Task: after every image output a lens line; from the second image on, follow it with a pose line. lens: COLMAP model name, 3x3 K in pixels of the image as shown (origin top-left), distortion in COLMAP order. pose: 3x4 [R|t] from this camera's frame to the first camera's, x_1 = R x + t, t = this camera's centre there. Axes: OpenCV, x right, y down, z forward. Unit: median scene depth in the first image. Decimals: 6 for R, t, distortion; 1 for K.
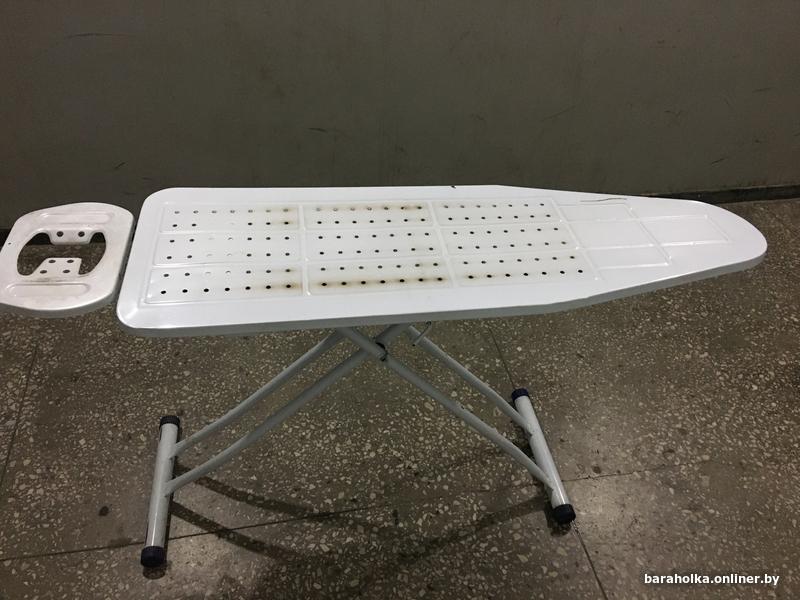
lens RADIAL K [[687.8, 0, 402.3], [0, 687.8, 295.9], [0, 0, 1]] dist [0.058613, -0.139668]
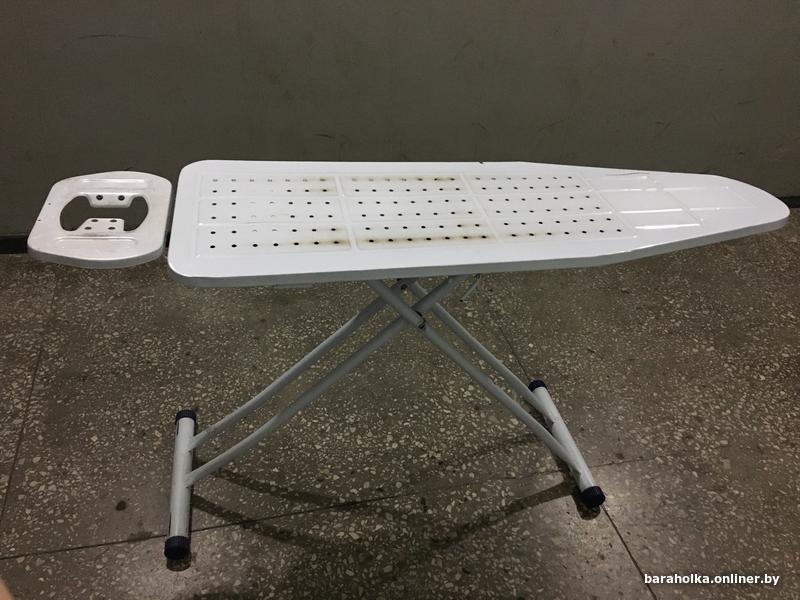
lens RADIAL K [[687.8, 0, 400.0], [0, 687.8, 295.8], [0, 0, 1]] dist [0.058613, -0.139668]
pose [[0.998698, -0.013946, 0.049069, -0.087444], [0.017743, 0.996810, -0.077814, 0.101199], [-0.047827, 0.078583, 0.995760, 0.004517]]
